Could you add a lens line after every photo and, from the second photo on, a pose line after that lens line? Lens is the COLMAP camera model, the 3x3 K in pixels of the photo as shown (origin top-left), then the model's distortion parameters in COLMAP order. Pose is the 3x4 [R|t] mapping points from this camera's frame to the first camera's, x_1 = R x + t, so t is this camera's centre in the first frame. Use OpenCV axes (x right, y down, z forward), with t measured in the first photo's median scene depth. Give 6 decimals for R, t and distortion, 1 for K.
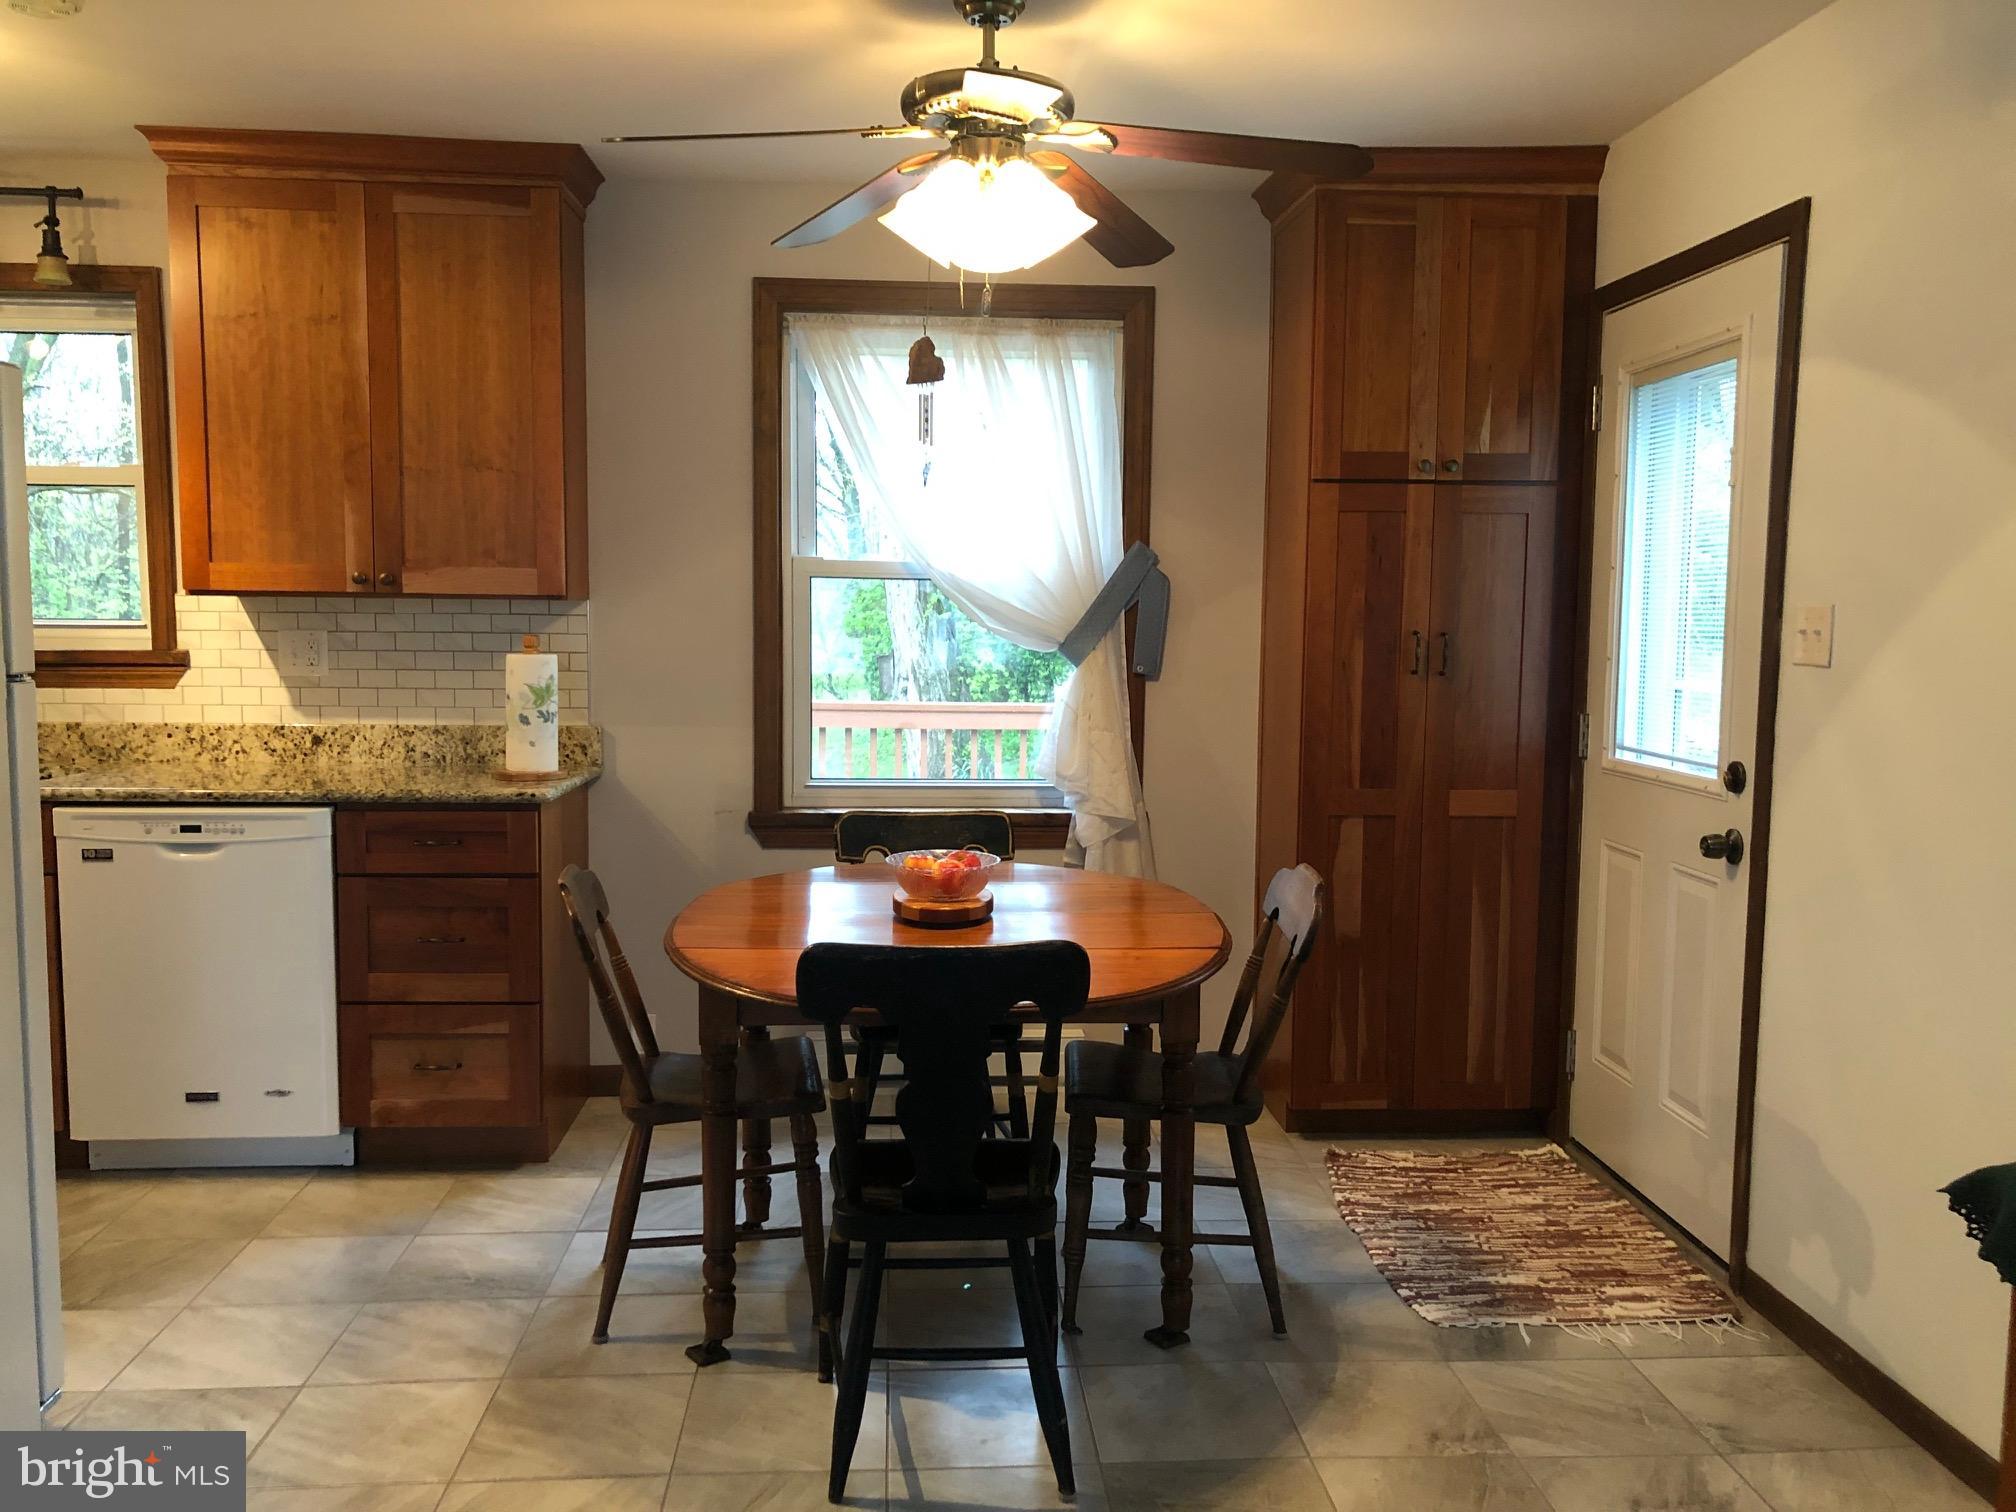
lens RADIAL K [[1641.8, 0, 1005.2], [0, 1641.8, 749.9], [0, 0, 1]] dist [0.030735, -0.052469]
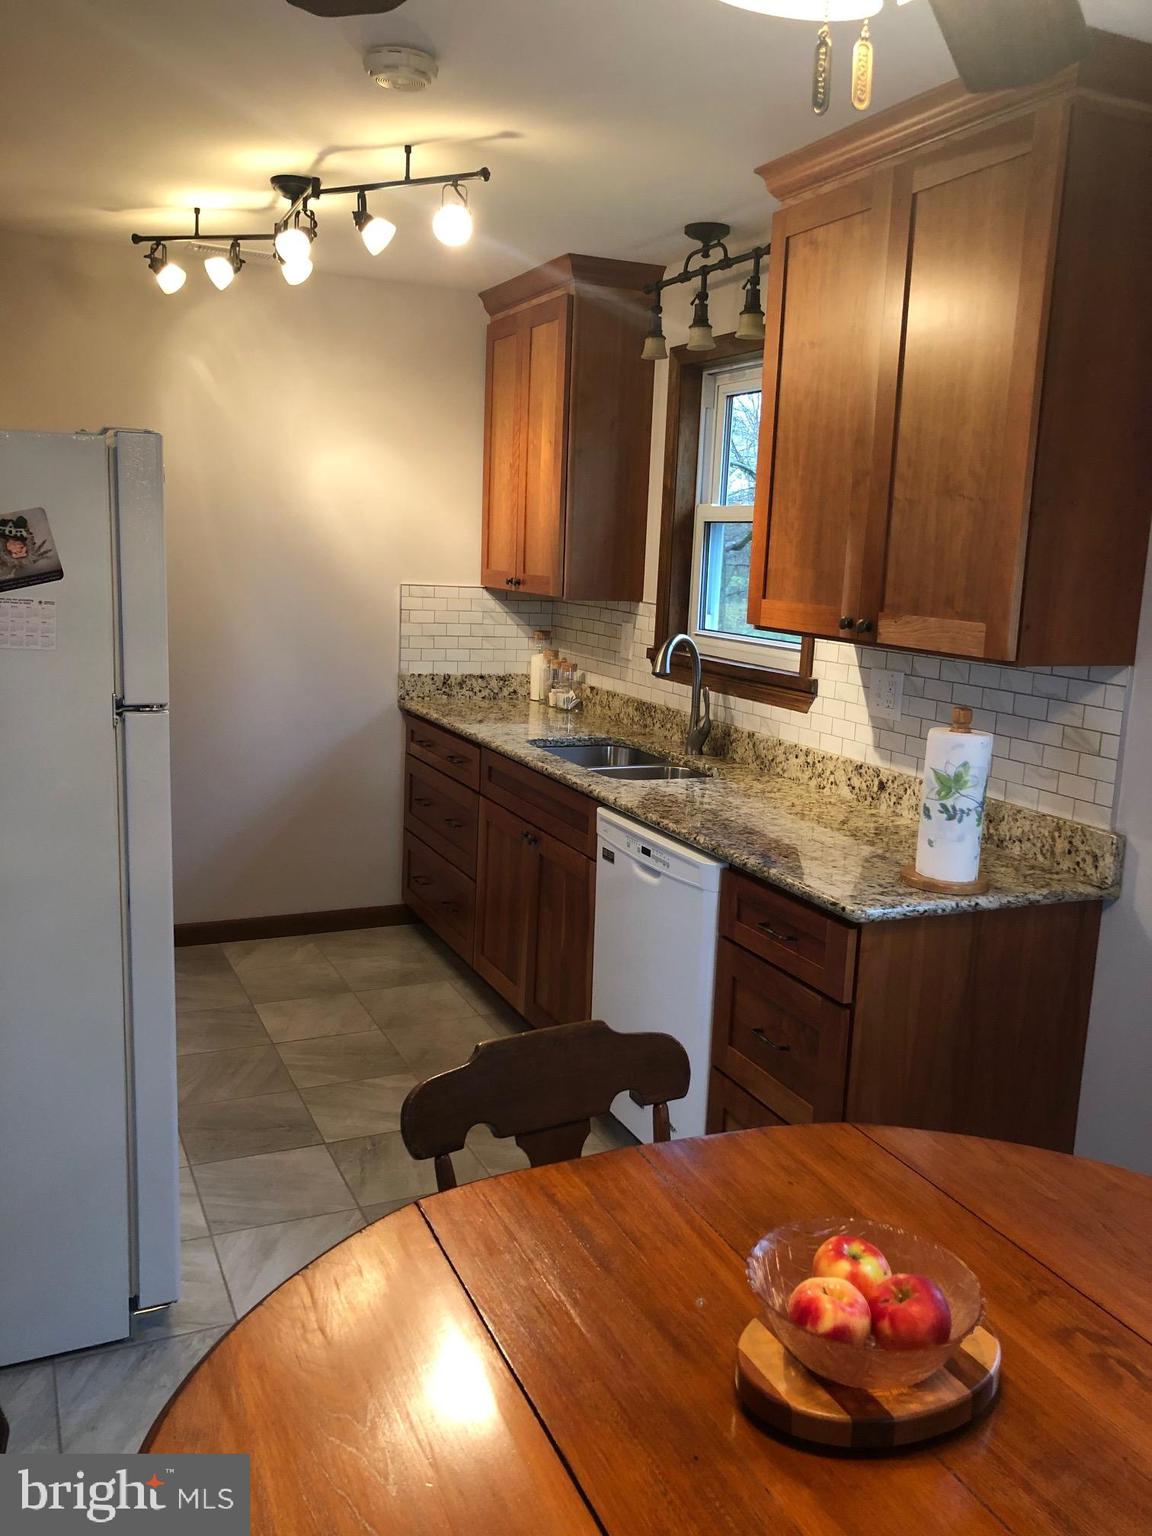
lens RADIAL K [[1255.1, 0, 576.0], [0, 1255.1, 768.0], [0, 0, 1]] dist [0.050695, -0.180233]
pose [[0.346439, 0.169922, -0.922555, 0.208552], [-0.121282, 0.983317, 0.135569, -0.100393], [0.930199, 0.064923, 0.361267, 0.609943]]
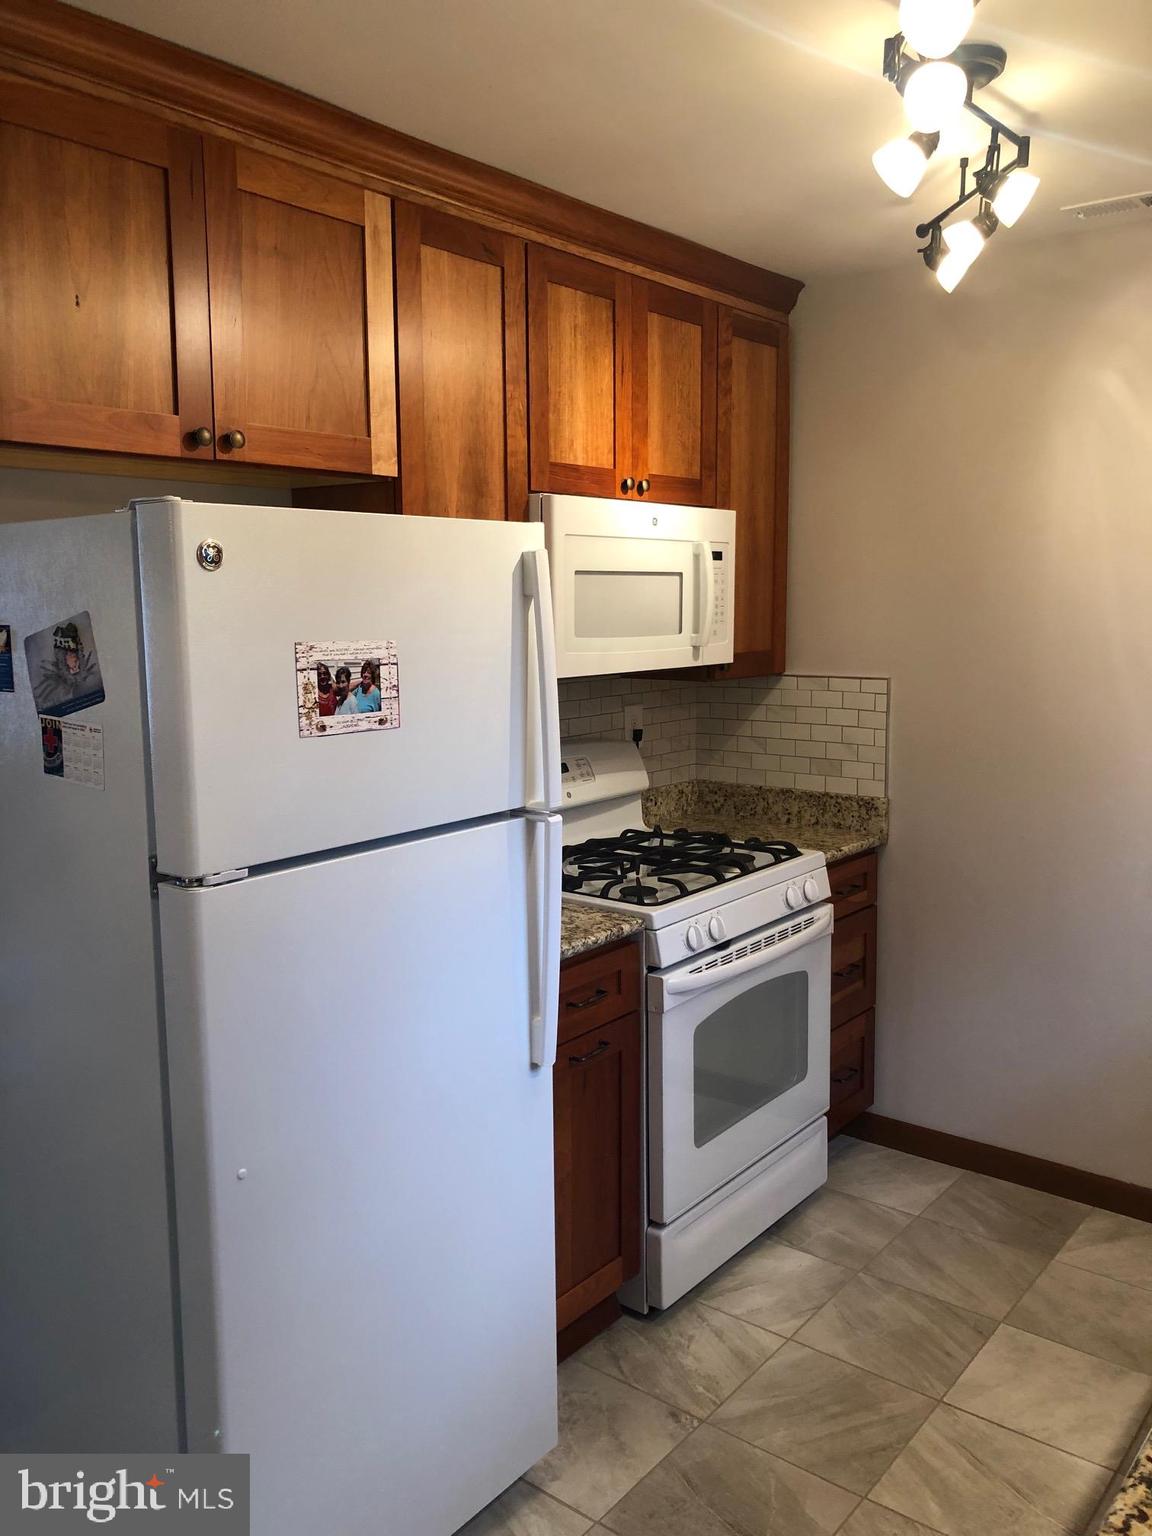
lens RADIAL K [[1250.9, 0, 575.1], [0, 1250.9, 757.0], [0, 0, 1]] dist [0.030735, -0.052469]
pose [[-0.686410, 0.087608, -0.721919, -0.179033], [-0.064065, 0.981572, 0.180032, -0.146340], [0.724388, 0.169825, -0.668148, 0.984037]]
